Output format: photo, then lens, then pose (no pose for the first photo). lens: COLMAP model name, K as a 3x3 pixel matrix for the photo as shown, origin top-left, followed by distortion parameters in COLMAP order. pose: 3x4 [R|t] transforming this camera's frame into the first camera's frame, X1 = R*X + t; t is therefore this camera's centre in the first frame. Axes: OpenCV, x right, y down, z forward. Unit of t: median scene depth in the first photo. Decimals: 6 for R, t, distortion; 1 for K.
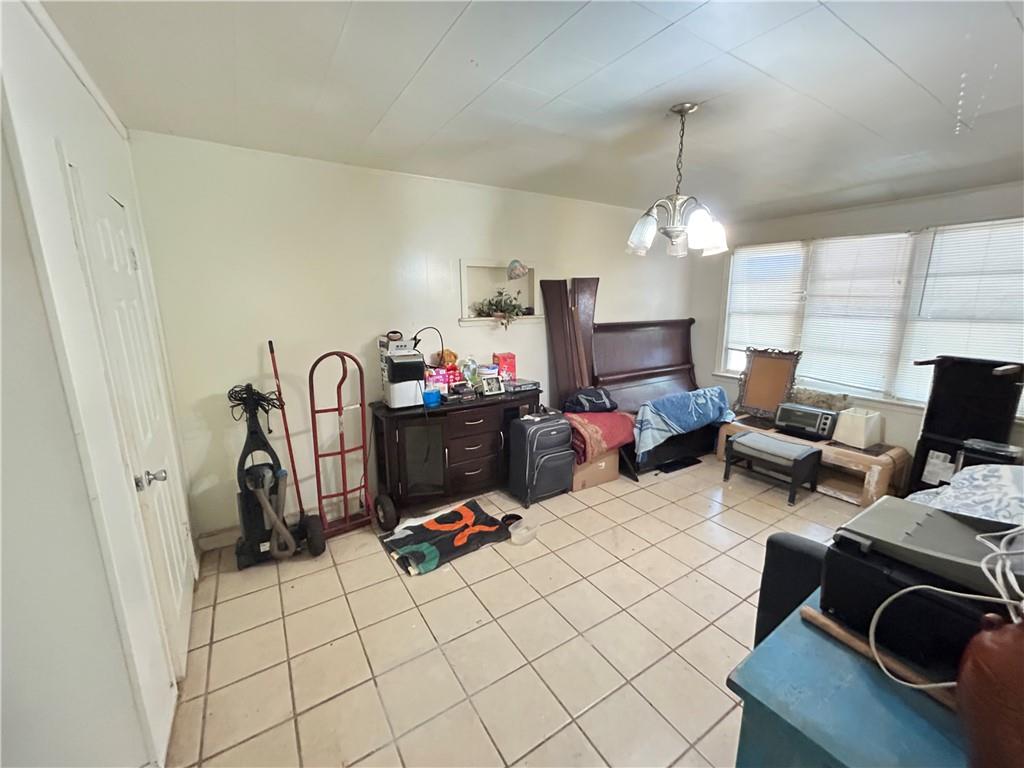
lens RADIAL K [[415.2, 0, 512.6], [0, 415.2, 384.5], [0, 0, 1]] dist [0.002542, 0.001364]
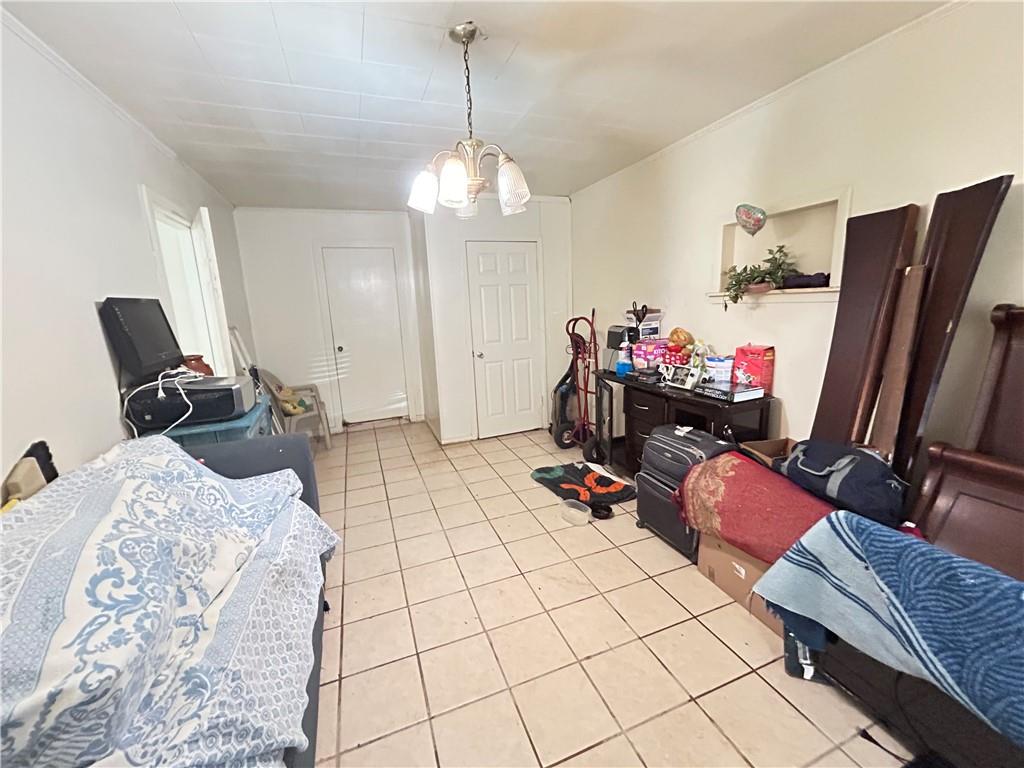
lens RADIAL K [[415.2, 0, 512.3], [0, 415.2, 384.9], [0, 0, 1]] dist [0.002542, 0.001364]
pose [[-0.194024, 0.213590, -0.957462, 0.797790], [-0.157107, 0.956647, 0.245244, -0.130044], [0.968335, 0.198007, -0.152056, 0.813965]]
